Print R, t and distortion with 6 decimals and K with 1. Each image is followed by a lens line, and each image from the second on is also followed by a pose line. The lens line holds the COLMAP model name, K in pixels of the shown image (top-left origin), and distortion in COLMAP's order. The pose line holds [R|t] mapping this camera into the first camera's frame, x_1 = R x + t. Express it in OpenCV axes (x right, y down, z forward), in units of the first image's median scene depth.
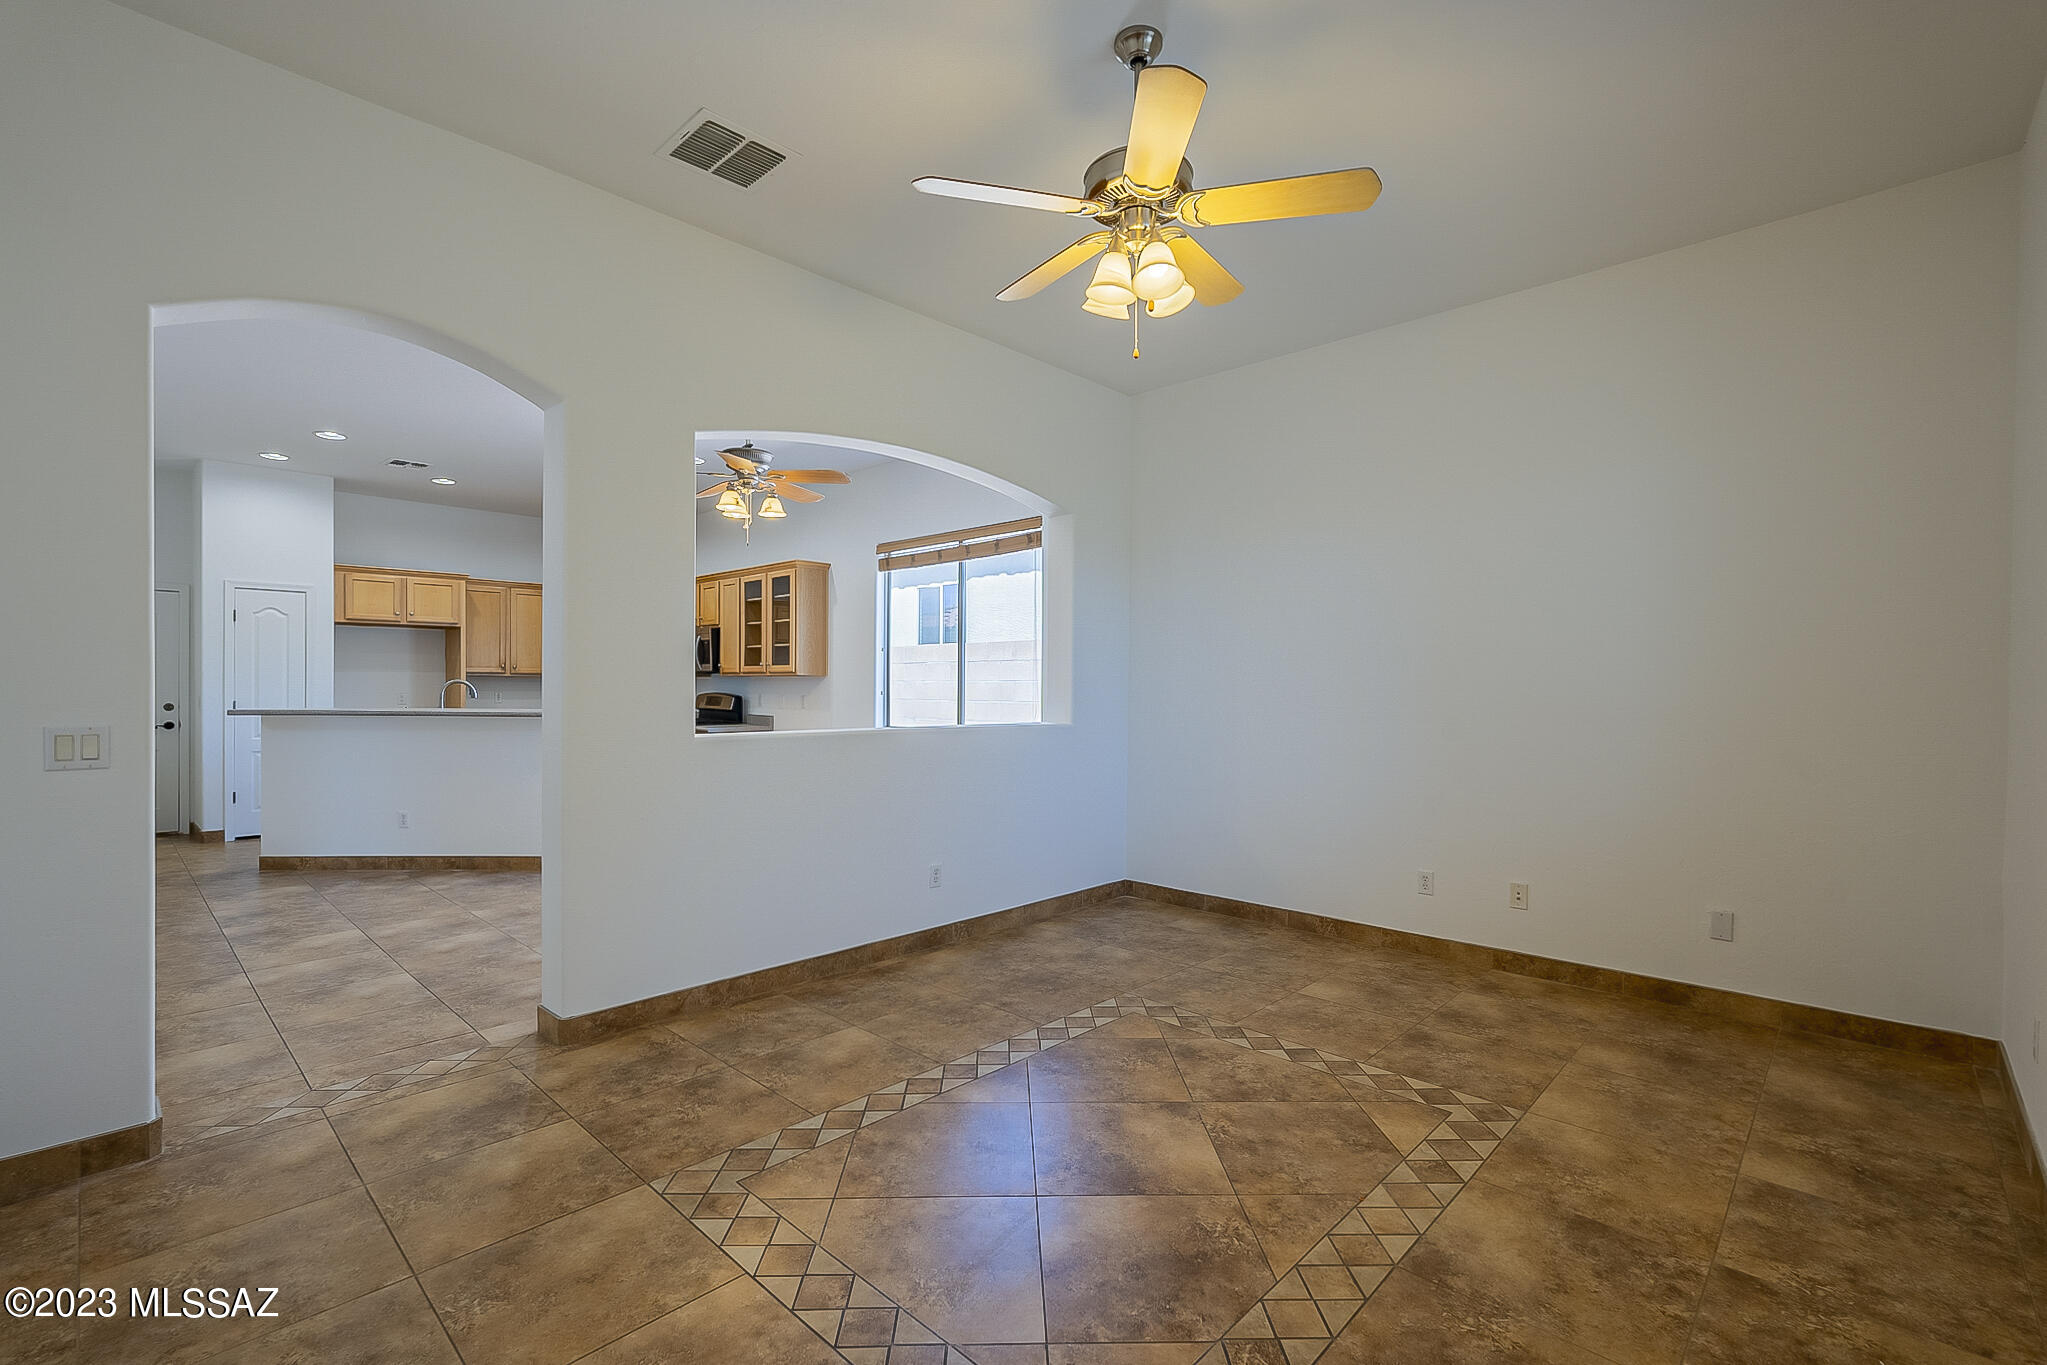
lens RADIAL K [[899.8, 0, 1025.1], [0, 899.8, 698.4], [0, 0, 1]] dist [-0.004602, 0.001483]
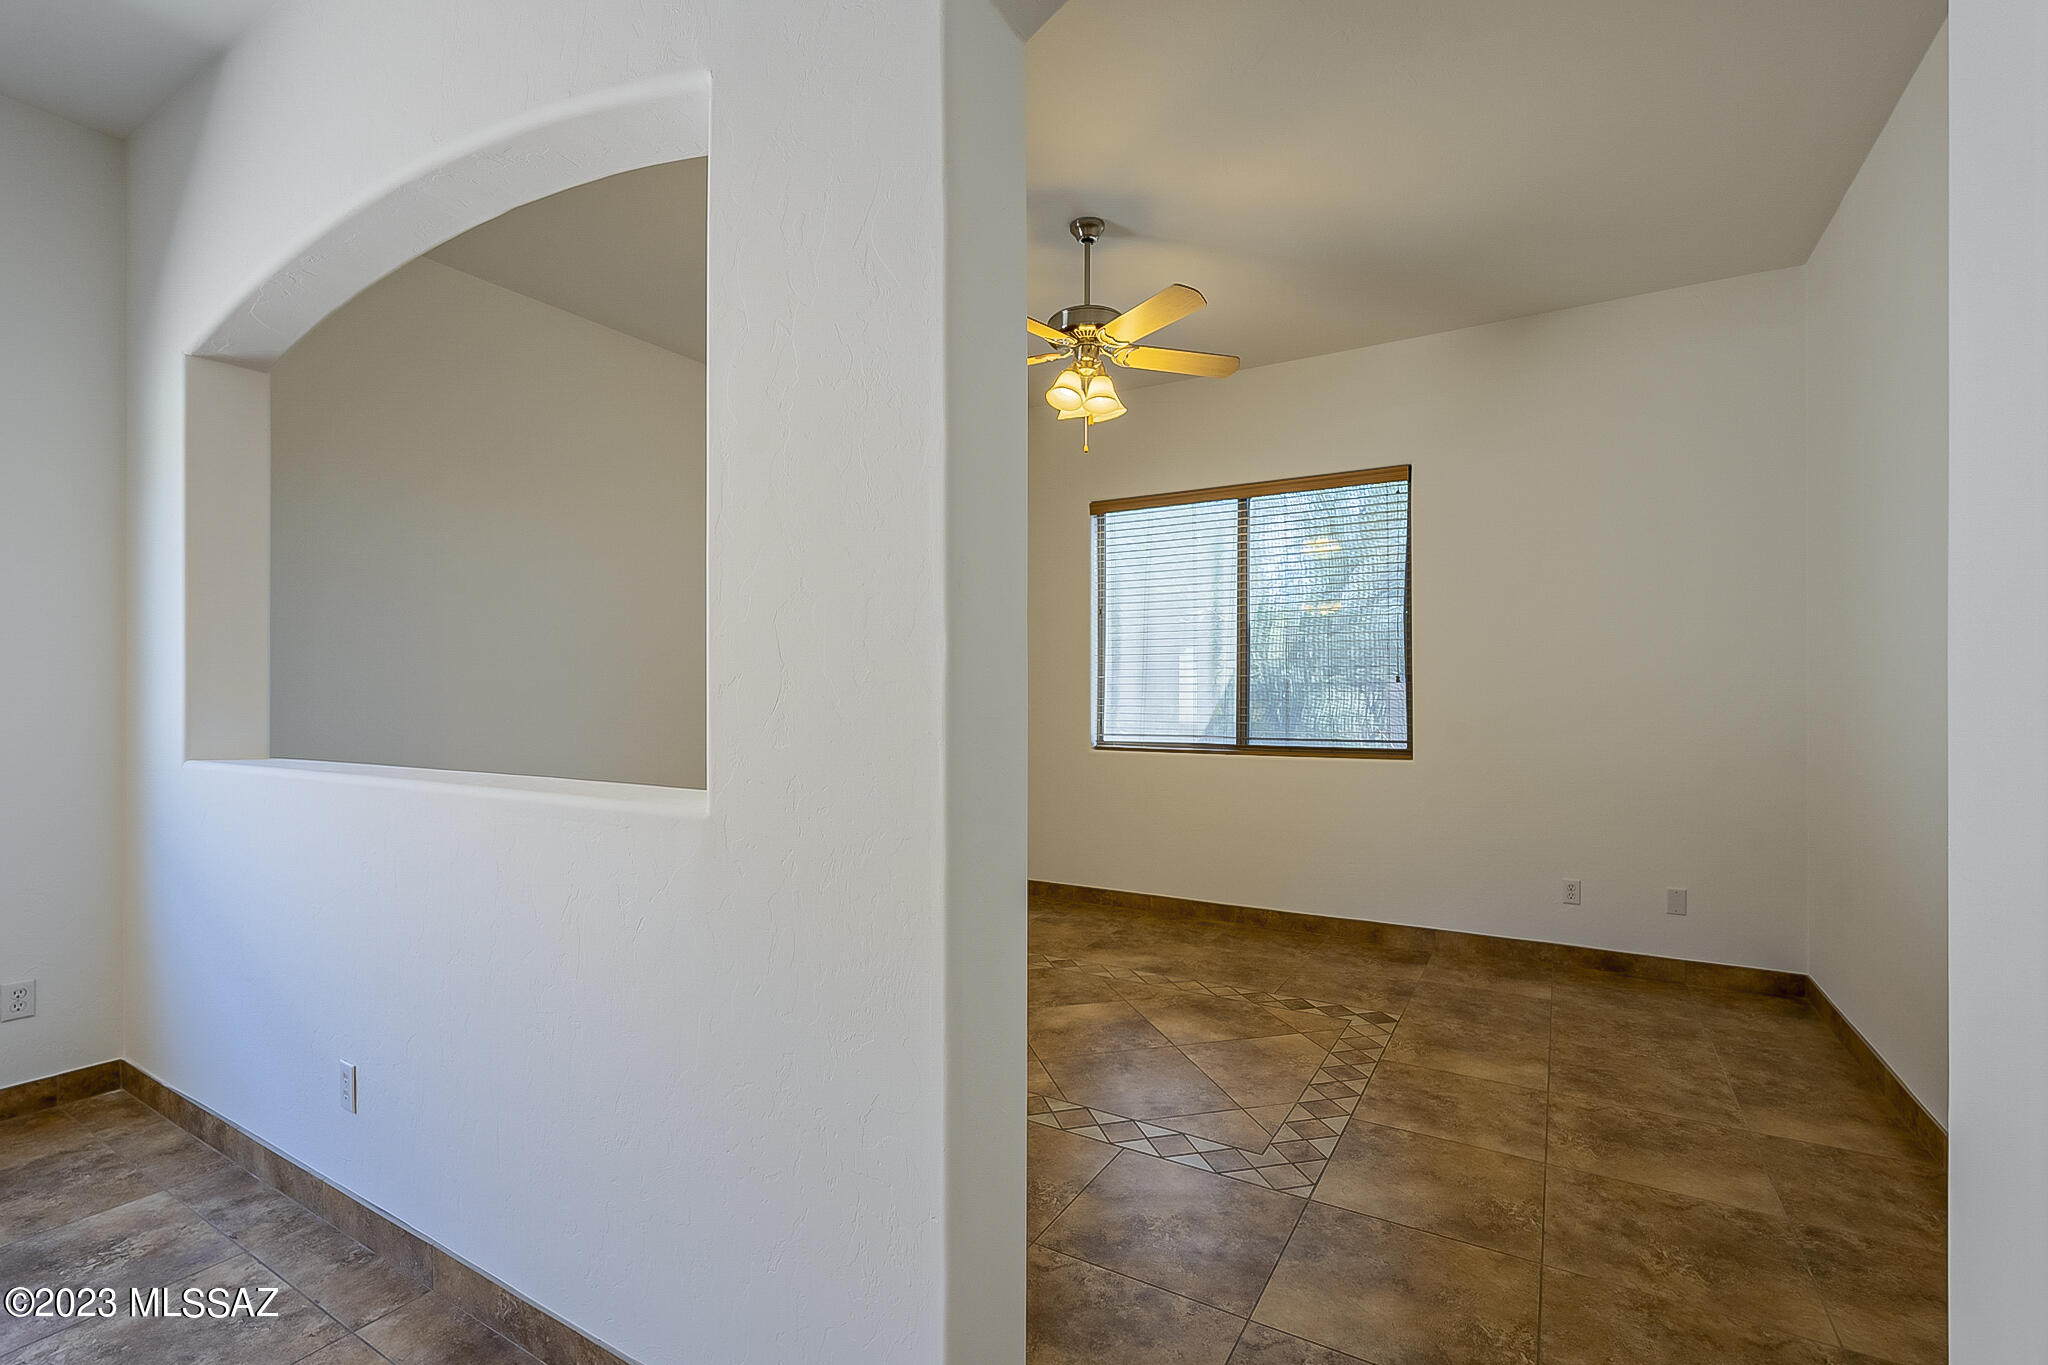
lens RADIAL K [[900.2, 0, 1025.1], [0, 900.2, 688.8], [0, 0, 1]] dist [-0.004602, 0.001483]
pose [[-0.220958, 0.004023, 0.975275, -0.654003], [0.013077, 0.999914, -0.001162, -0.007943], [-0.975196, 0.012496, -0.220991, 0.755964]]
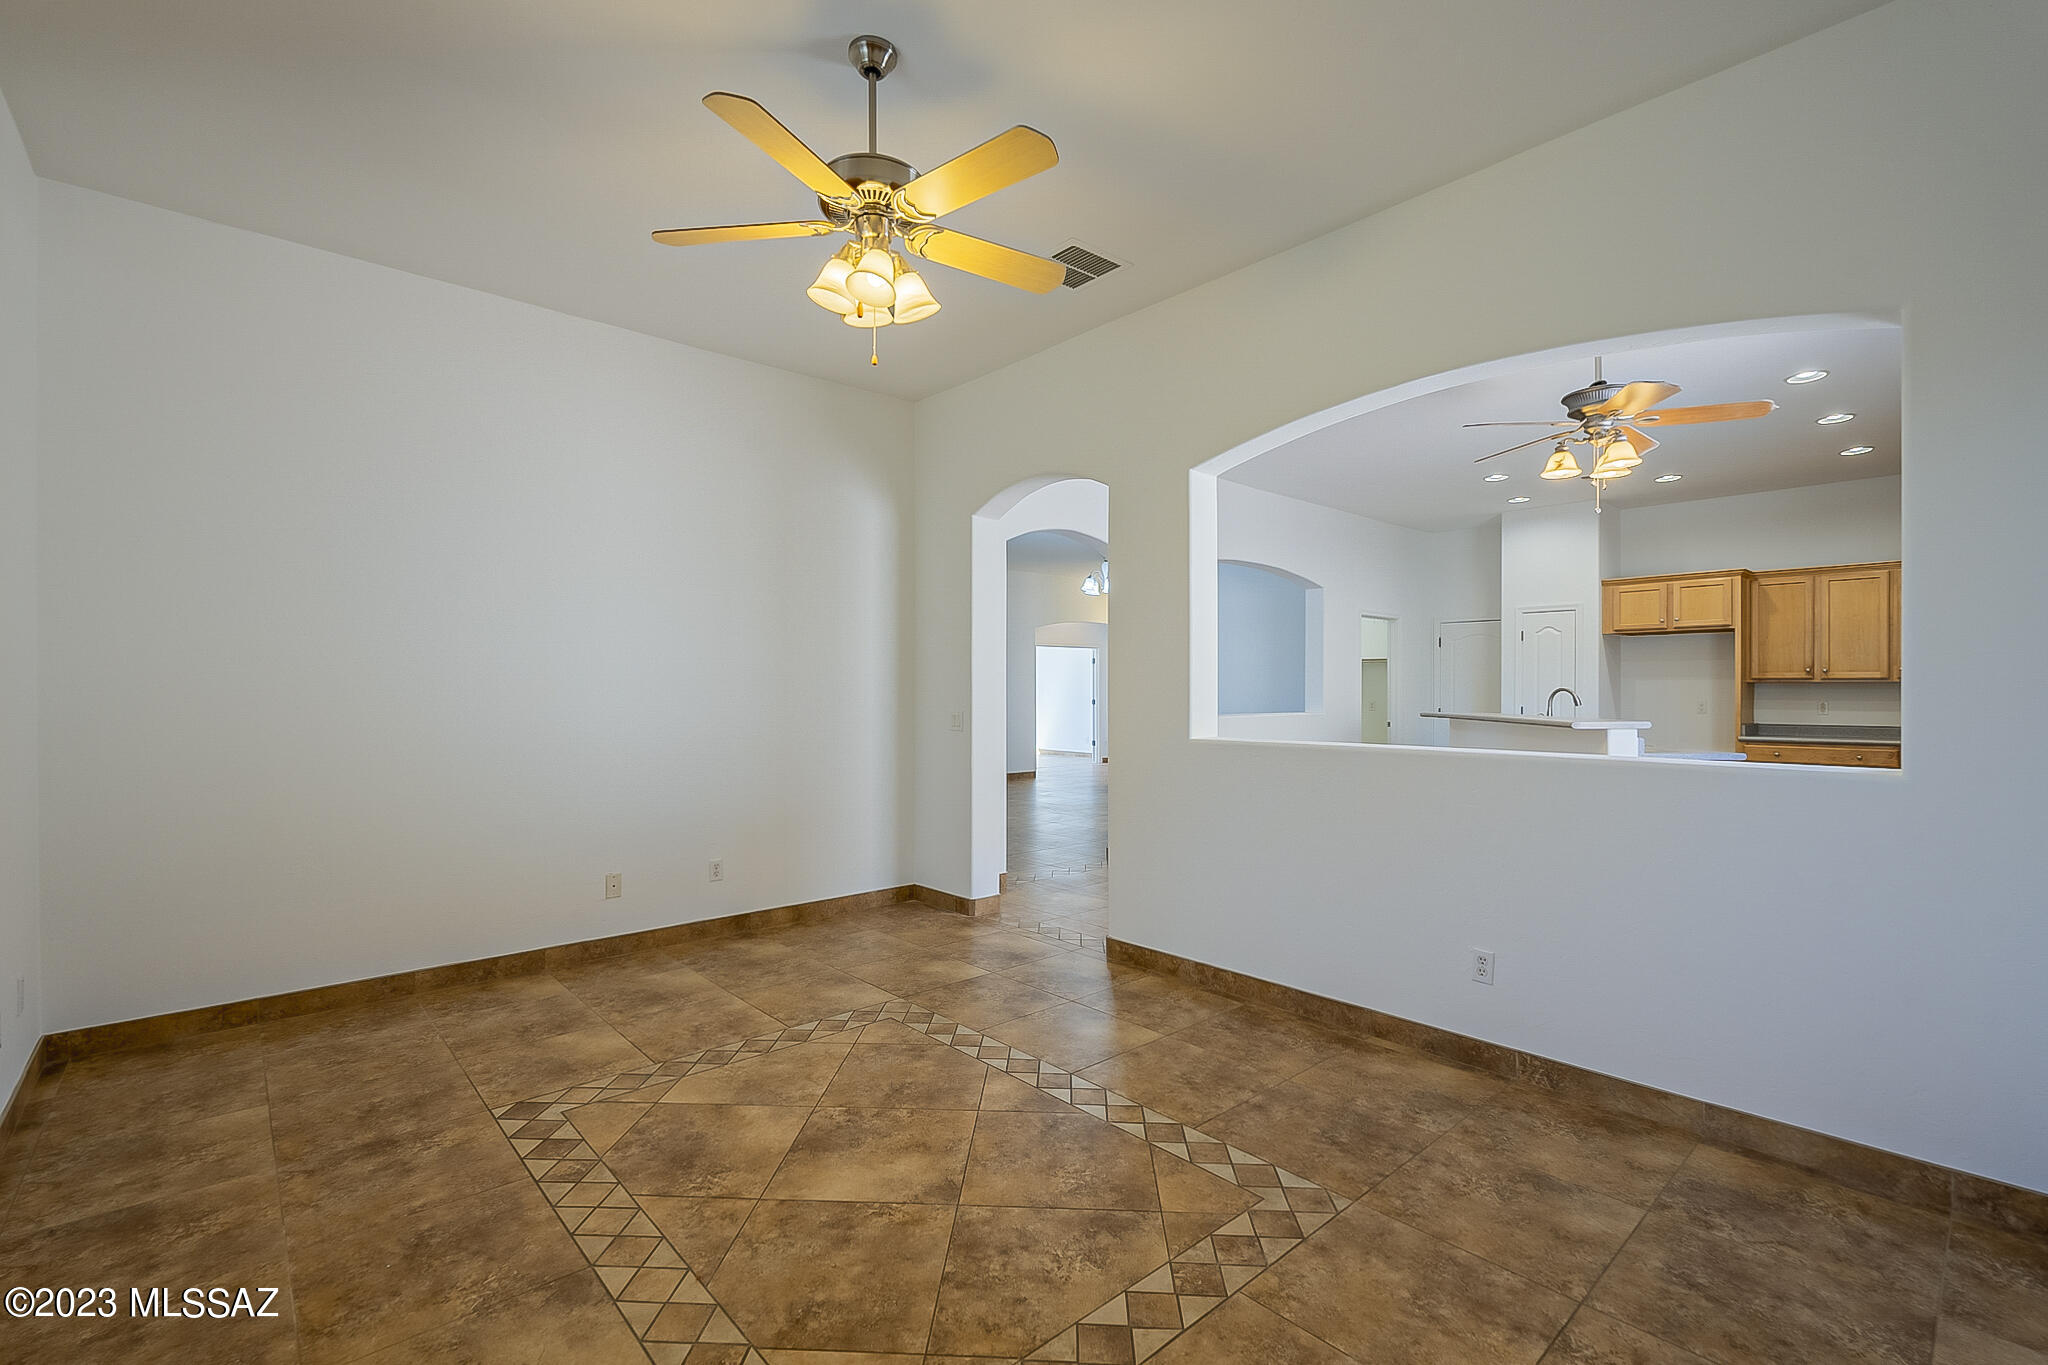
lens RADIAL K [[900.2, 0, 1020.6], [0, 900.2, 695.3], [0, 0, 1]] dist [-0.004602, 0.001483]
pose [[-0.079803, 0.000431, -0.996811, 0.597154], [-0.013939, 0.999902, 0.001548, -0.007606], [0.996713, 0.014019, -0.079789, 0.671601]]
